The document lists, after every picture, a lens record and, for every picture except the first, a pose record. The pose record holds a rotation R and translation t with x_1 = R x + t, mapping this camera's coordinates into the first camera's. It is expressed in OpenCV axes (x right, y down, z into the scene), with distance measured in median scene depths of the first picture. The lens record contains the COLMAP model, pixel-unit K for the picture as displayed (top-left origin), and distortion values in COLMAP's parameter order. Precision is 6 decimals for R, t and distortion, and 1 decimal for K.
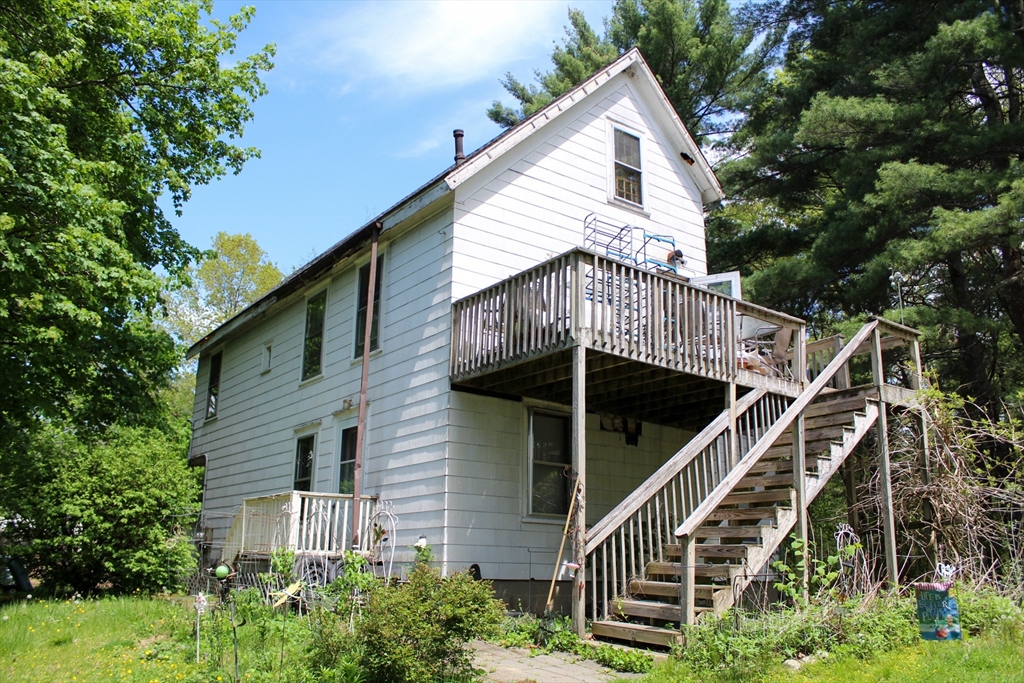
lens RADIAL K [[832.8, 0, 513.2], [0, 832.8, 344.7], [0, 0, 1]] dist [-0.130409, 0.004075]
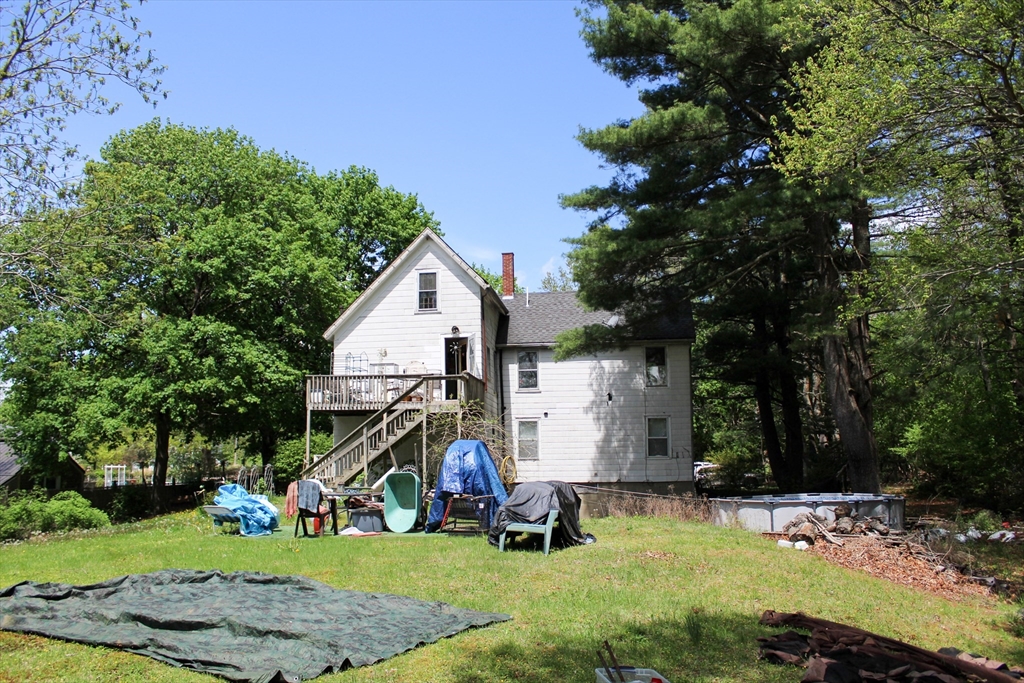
lens RADIAL K [[832.8, 0, 513.2], [0, 832.8, 344.7], [0, 0, 1]] dist [-0.130409, 0.004075]
pose [[0.730964, -0.126661, -0.670559, 1.721353], [0.205877, 0.977771, 0.039732, -0.125659], [0.650620, -0.167096, 0.740792, -0.440270]]
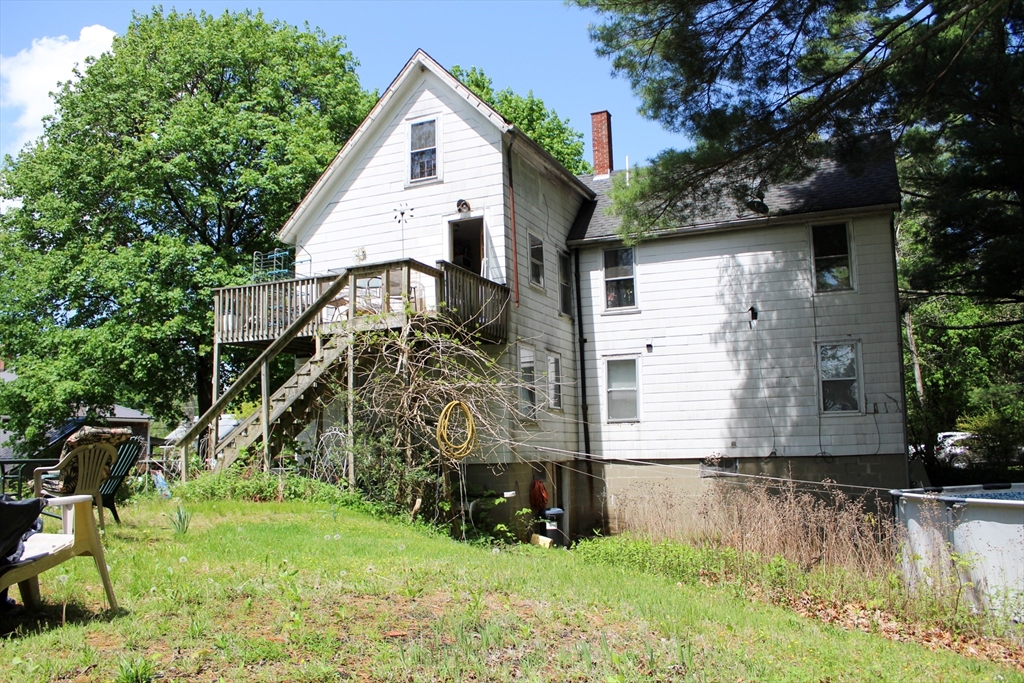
lens RADIAL K [[832.8, 0, 513.2], [0, 832.8, 344.7], [0, 0, 1]] dist [-0.130409, 0.004075]
pose [[0.501097, -0.136142, -0.854615, 1.297839], [0.256926, 0.966426, -0.003308, 0.120074], [0.826372, -0.217915, 0.519251, 0.392092]]
